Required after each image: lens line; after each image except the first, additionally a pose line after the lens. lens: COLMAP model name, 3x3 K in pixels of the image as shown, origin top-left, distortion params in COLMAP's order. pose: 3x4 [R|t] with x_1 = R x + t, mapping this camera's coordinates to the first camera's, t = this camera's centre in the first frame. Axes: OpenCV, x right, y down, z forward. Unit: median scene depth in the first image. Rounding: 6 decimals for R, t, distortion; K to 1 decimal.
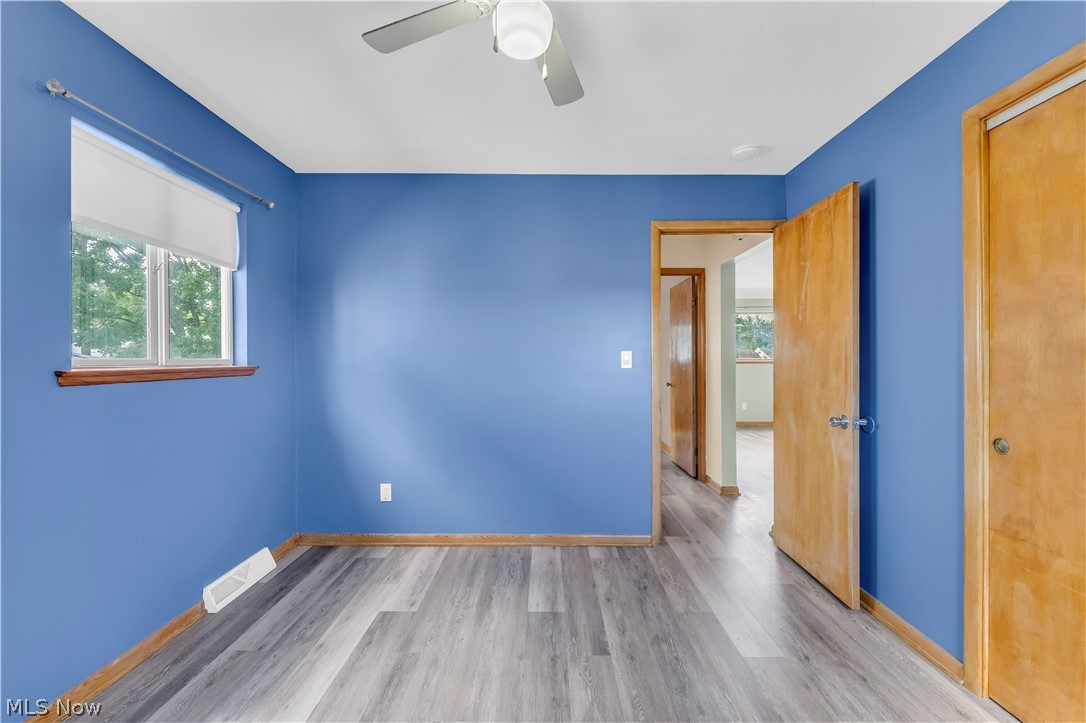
lens RADIAL K [[441.8, 0, 547.4], [0, 441.8, 361.2], [0, 0, 1]] dist [-0.000403, -0.000893]
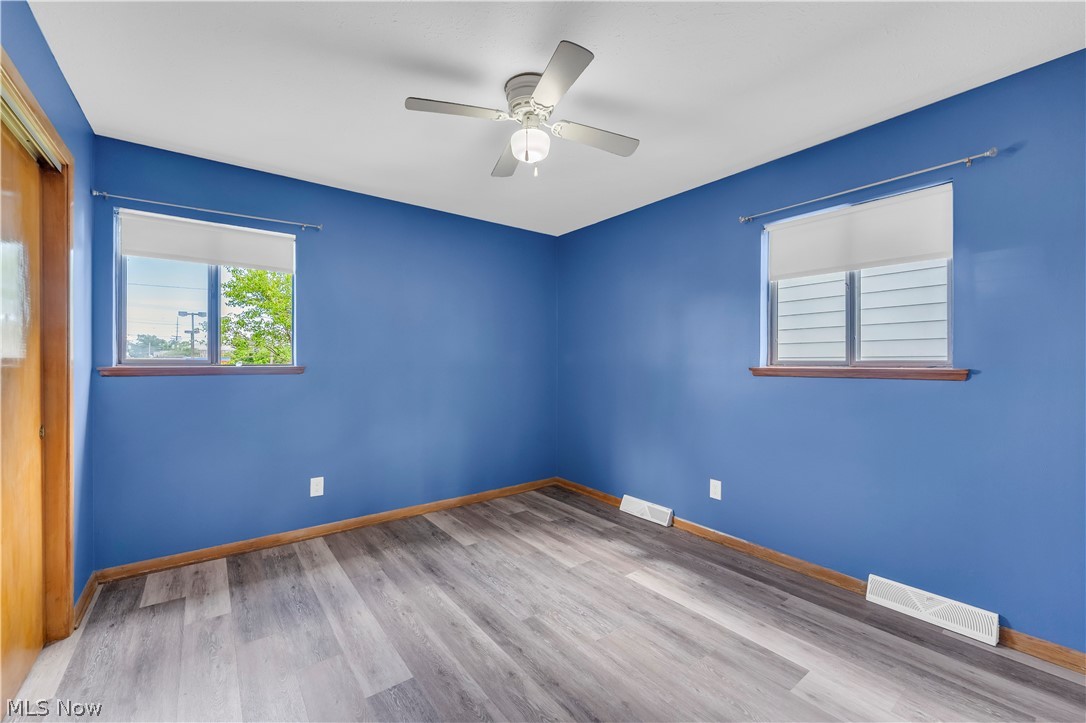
lens RADIAL K [[441.8, 0, 541.1], [0, 441.8, 362.4], [0, 0, 1]] dist [-0.000403, -0.000893]
pose [[-0.799234, -0.000533, -0.601020, 0.591893], [-0.001668, 0.999998, 0.001332, -0.001703], [0.601018, 0.002067, -0.799233, 1.586605]]
